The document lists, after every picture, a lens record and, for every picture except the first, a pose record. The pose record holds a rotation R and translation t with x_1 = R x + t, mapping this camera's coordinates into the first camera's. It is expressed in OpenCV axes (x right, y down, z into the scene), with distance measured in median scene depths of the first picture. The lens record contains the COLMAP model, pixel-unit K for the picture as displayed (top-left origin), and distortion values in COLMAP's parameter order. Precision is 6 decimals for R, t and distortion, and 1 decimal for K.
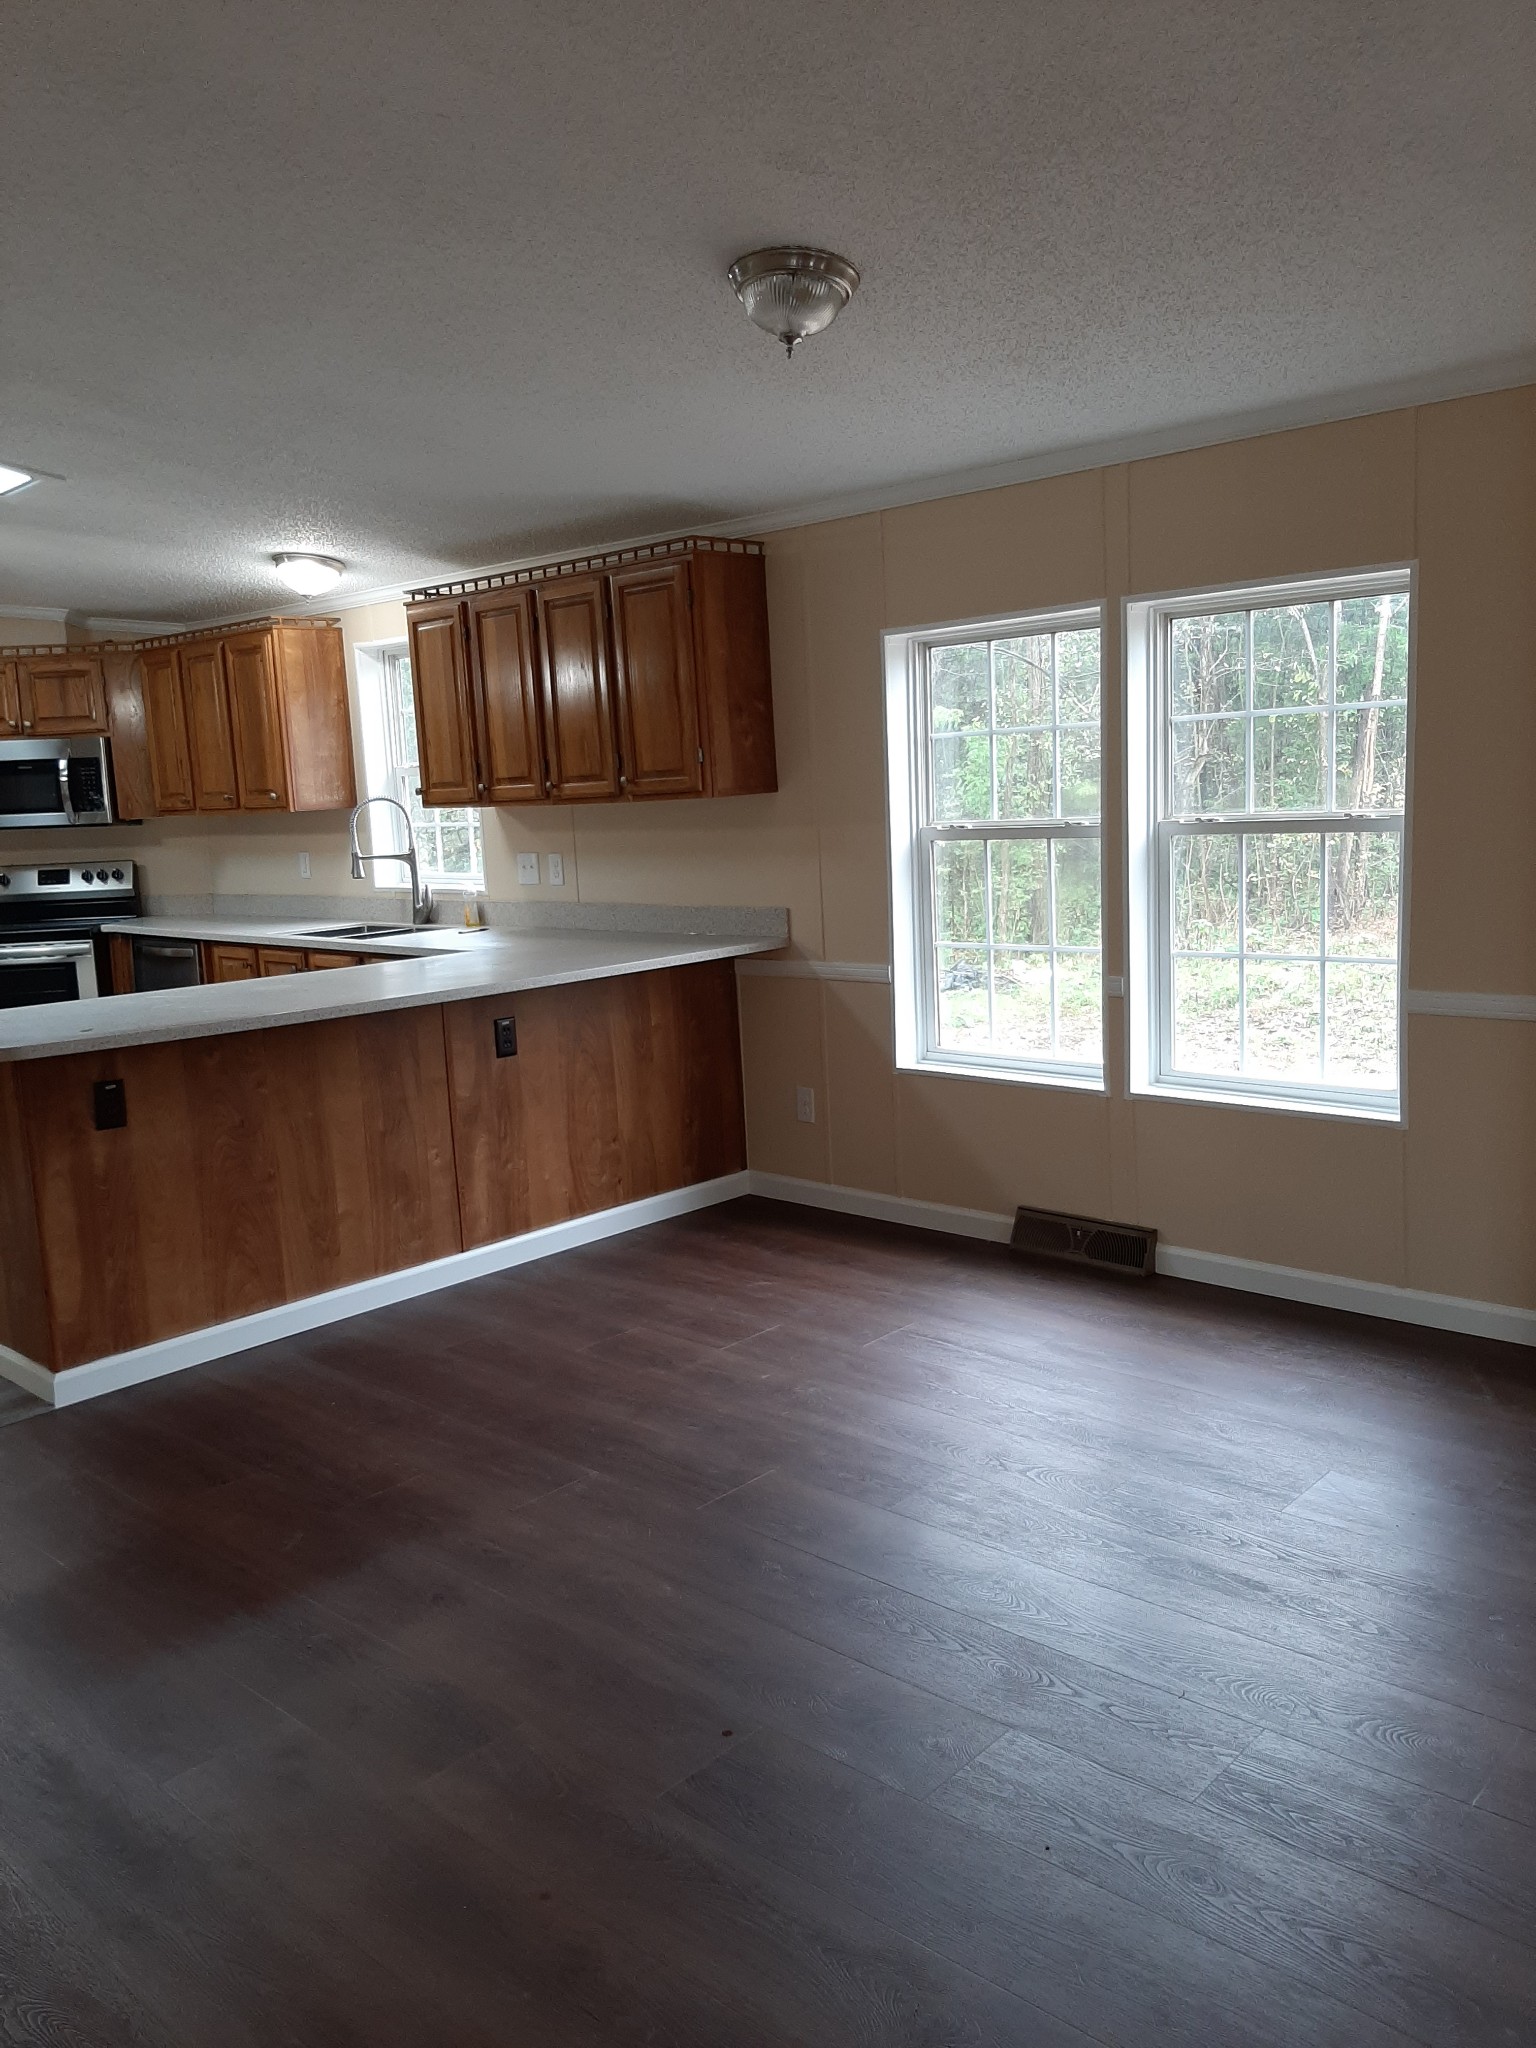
lens RADIAL K [[1577.5, 0, 779.0], [0, 1577.5, 1028.0], [0, 0, 1]] dist [0.076783, -0.173200]
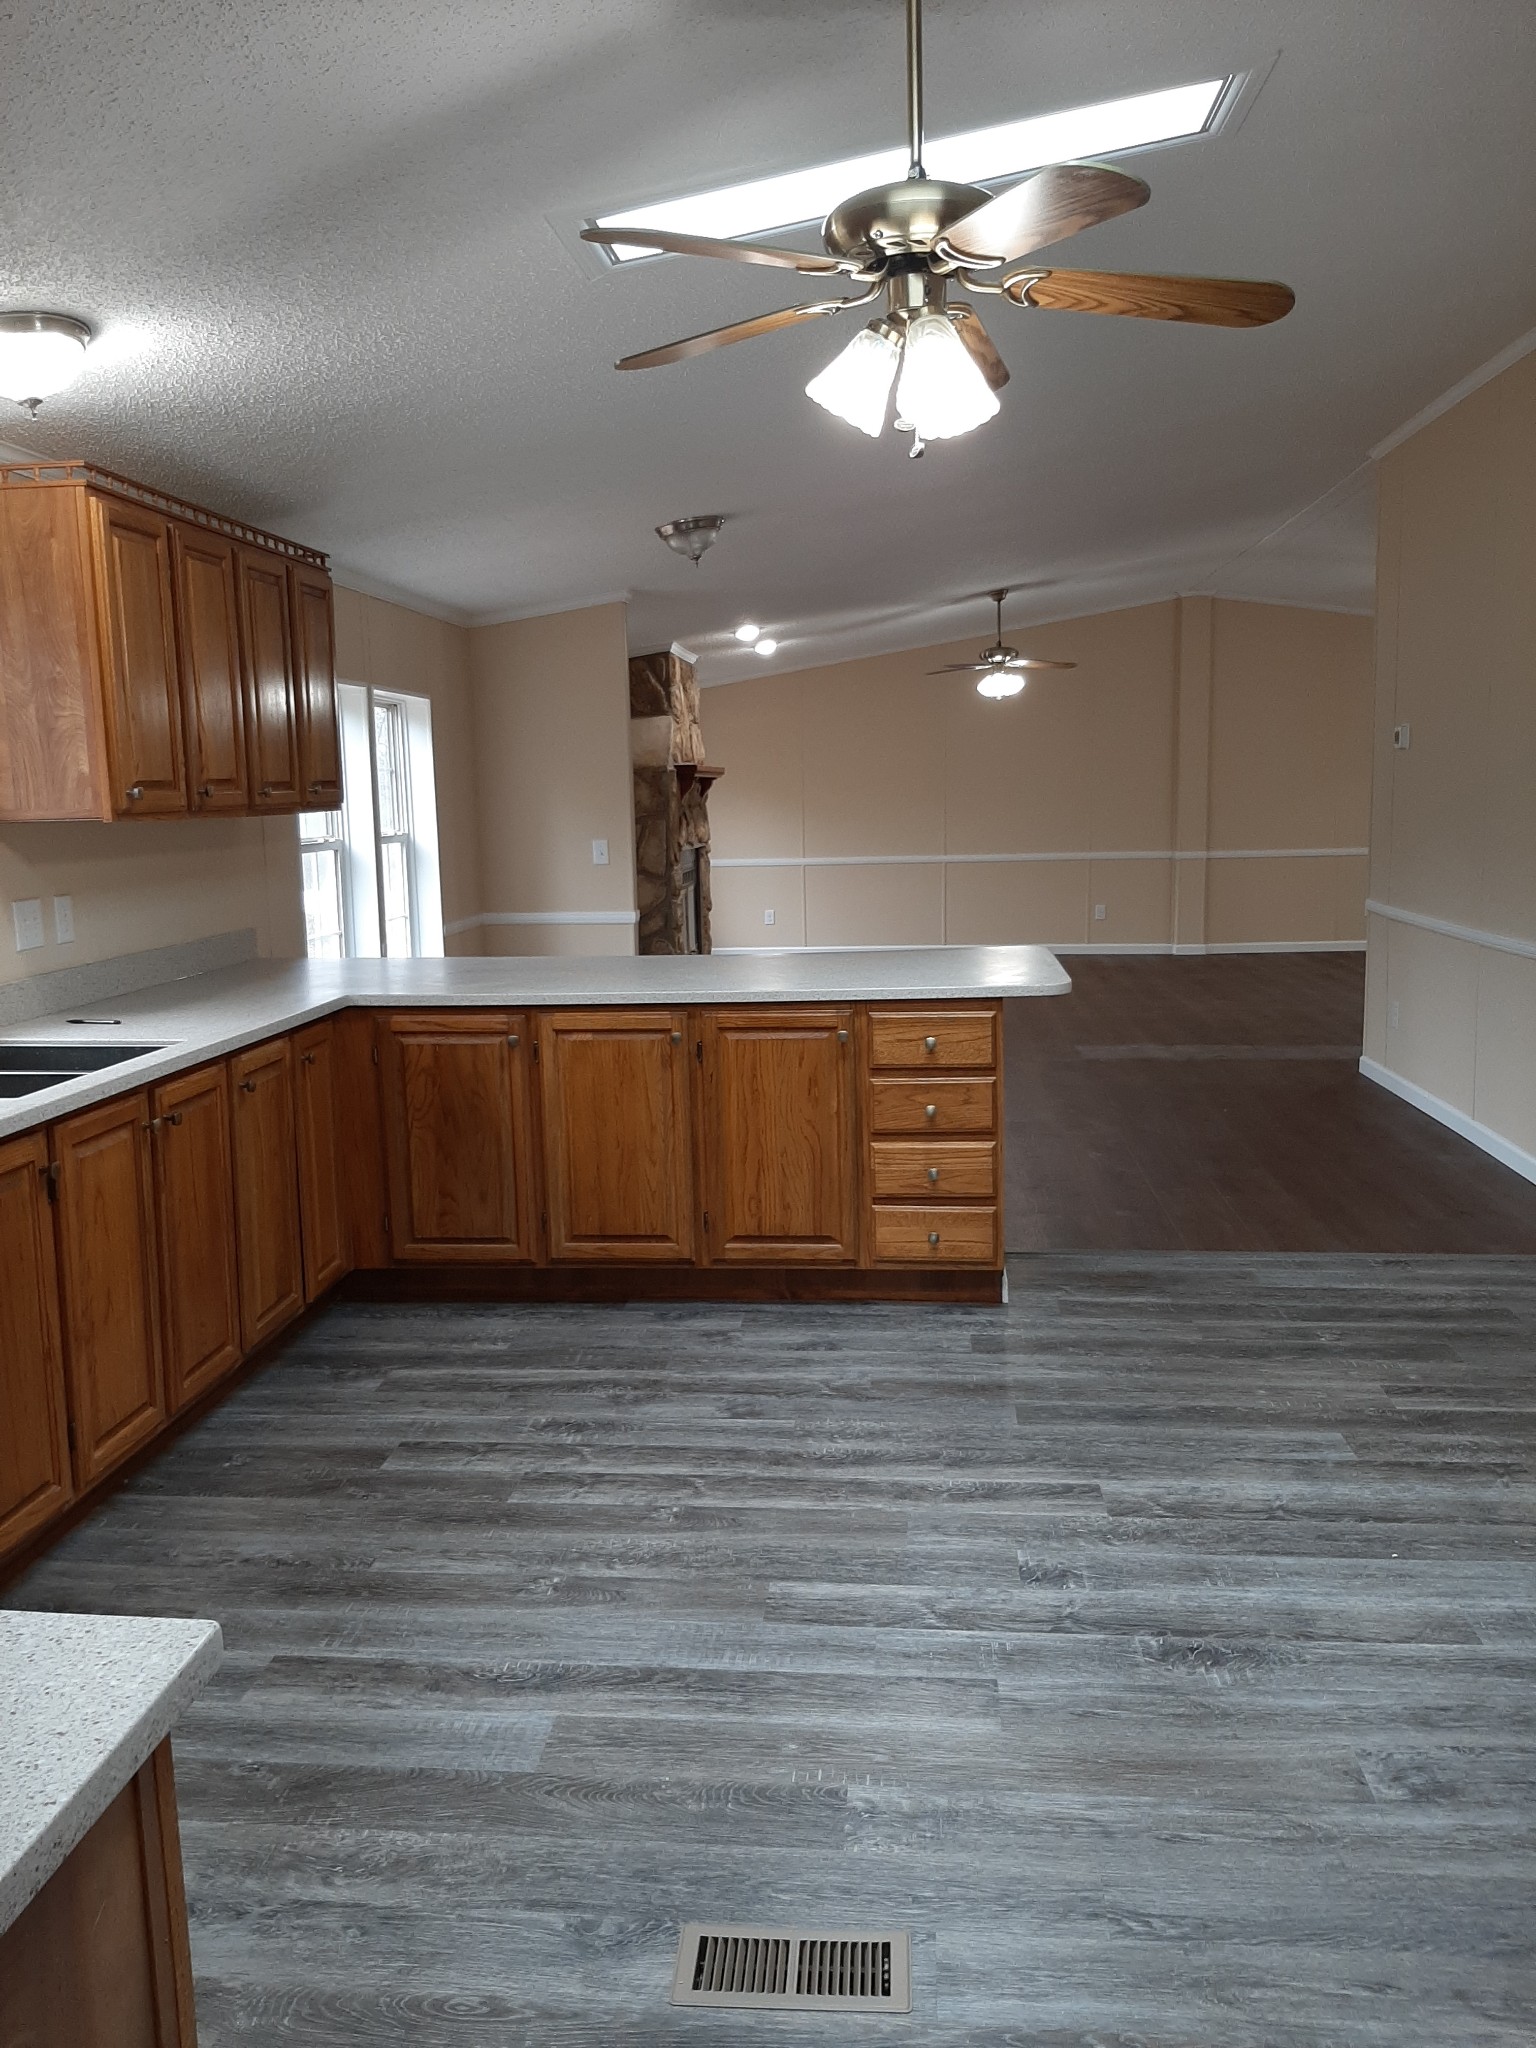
lens RADIAL K [[1577.5, 0, 779.0], [0, 1577.5, 1028.0], [0, 0, 1]] dist [0.076783, -0.173200]
pose [[-0.600103, -0.067055, 0.797108, -1.010452], [0.169206, 0.963291, 0.208422, -0.172650], [-0.781822, 0.259950, -0.566727, 1.358463]]
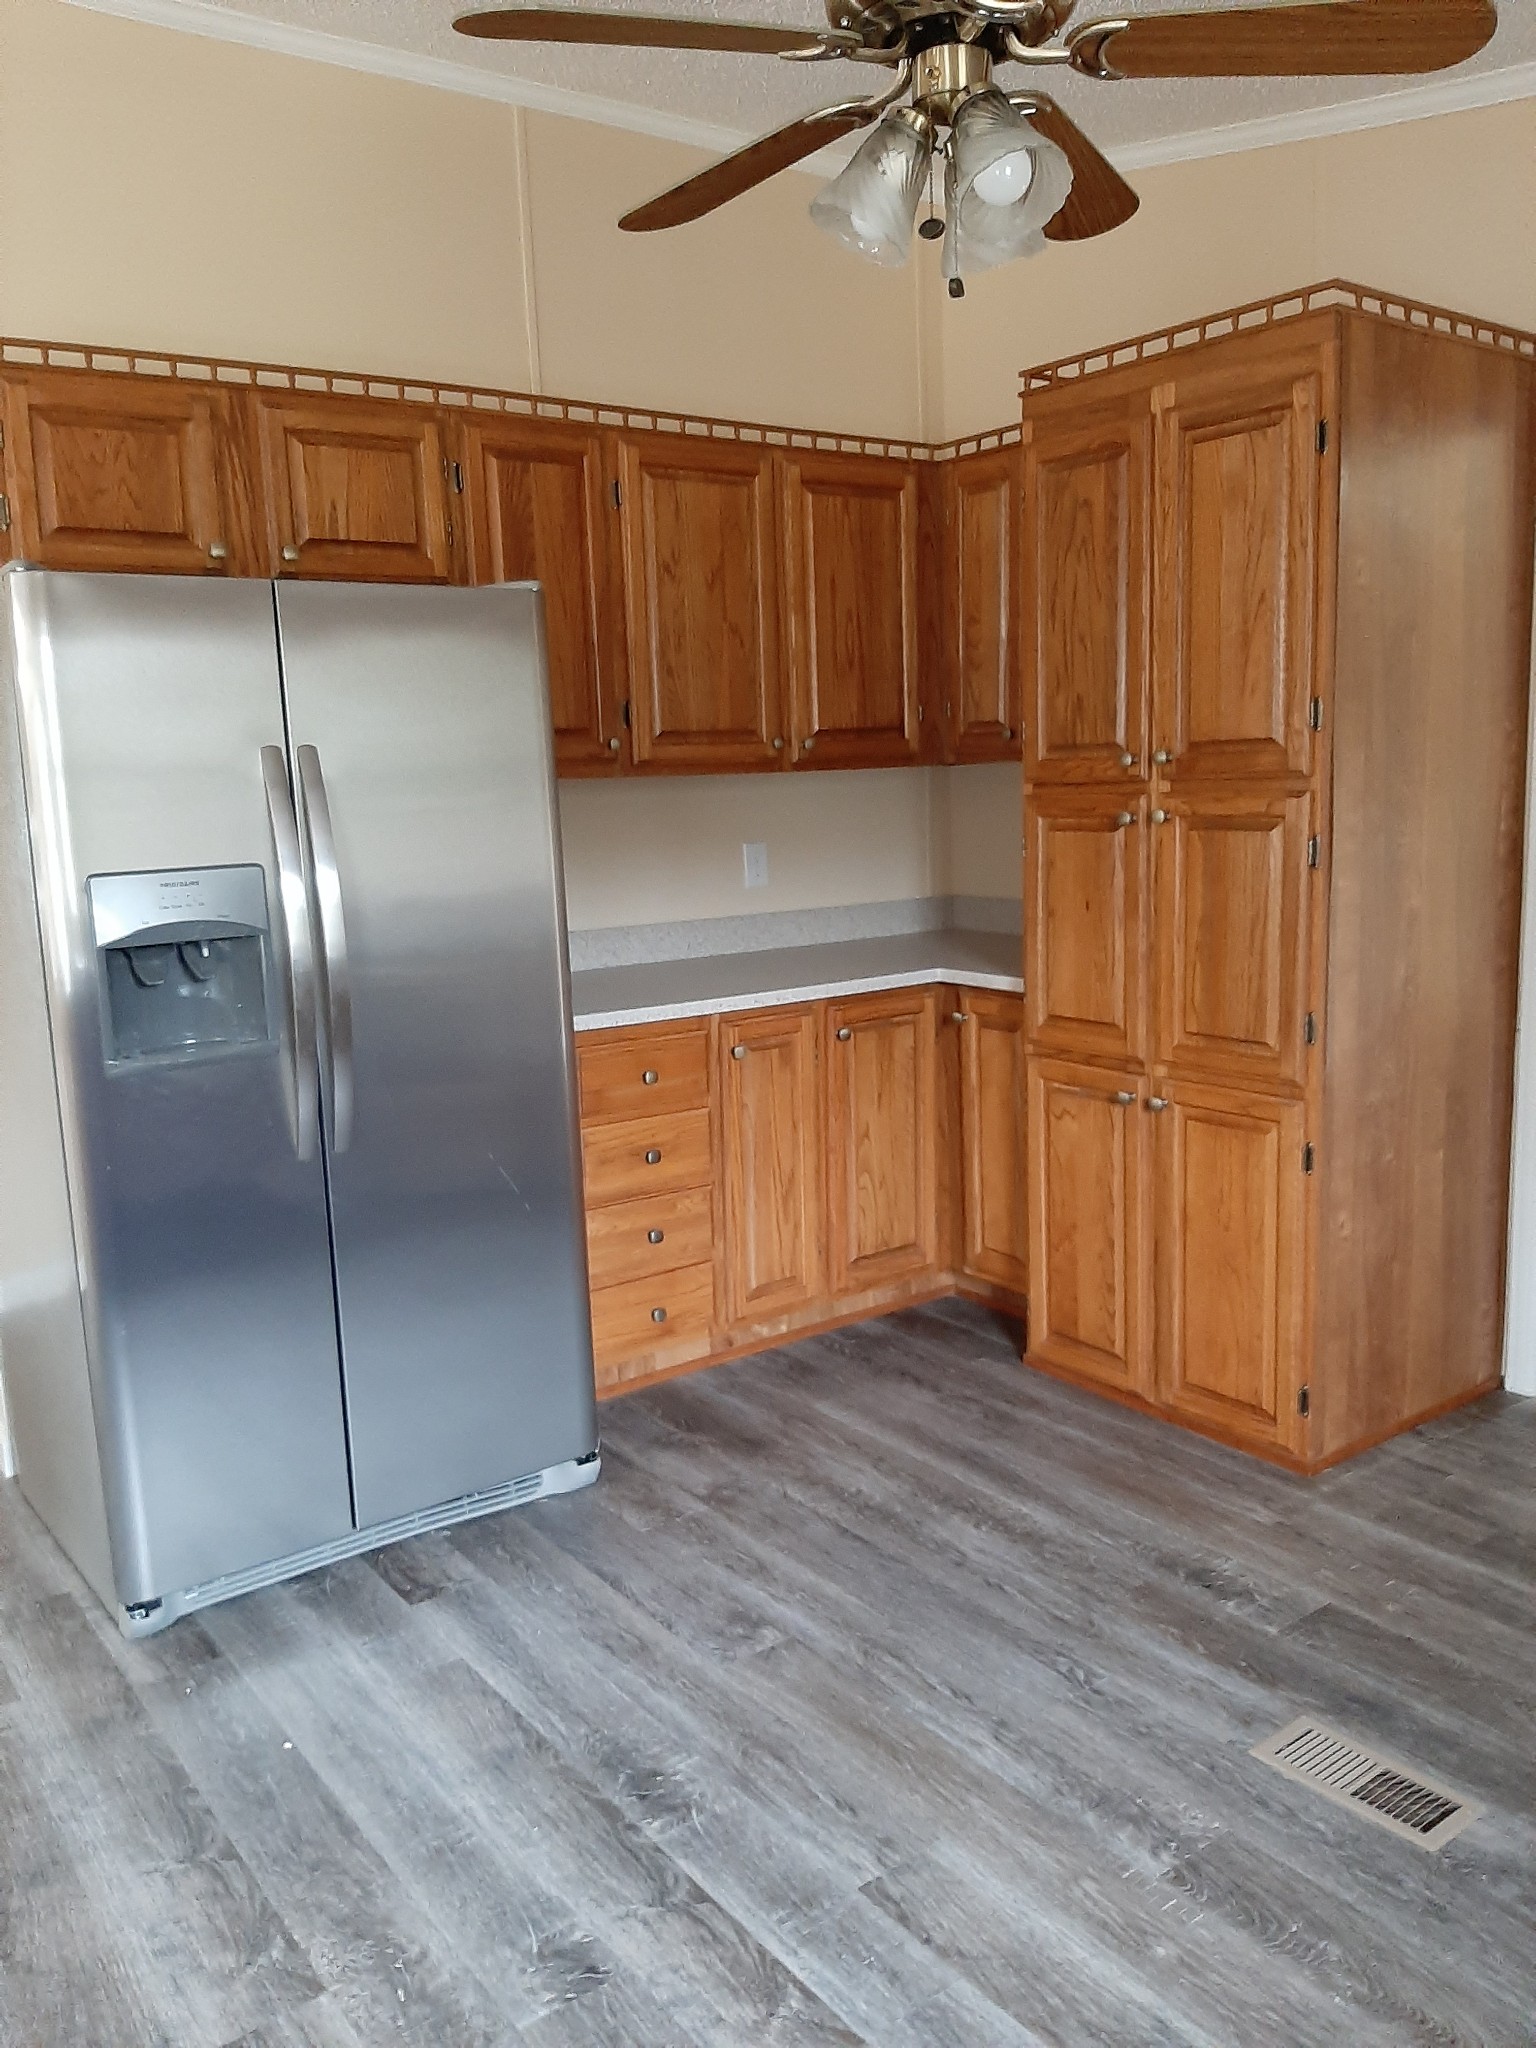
lens RADIAL K [[1637.1, 0, 769.8], [0, 1637.1, 1024.9], [0, 0, 1]] dist [0.005088, -0.063629]
pose [[-0.195470, 0.213457, -0.957198, -0.327822], [-0.109527, 0.965168, 0.237601, -0.153960], [0.974574, 0.151283, -0.165282, 1.087963]]
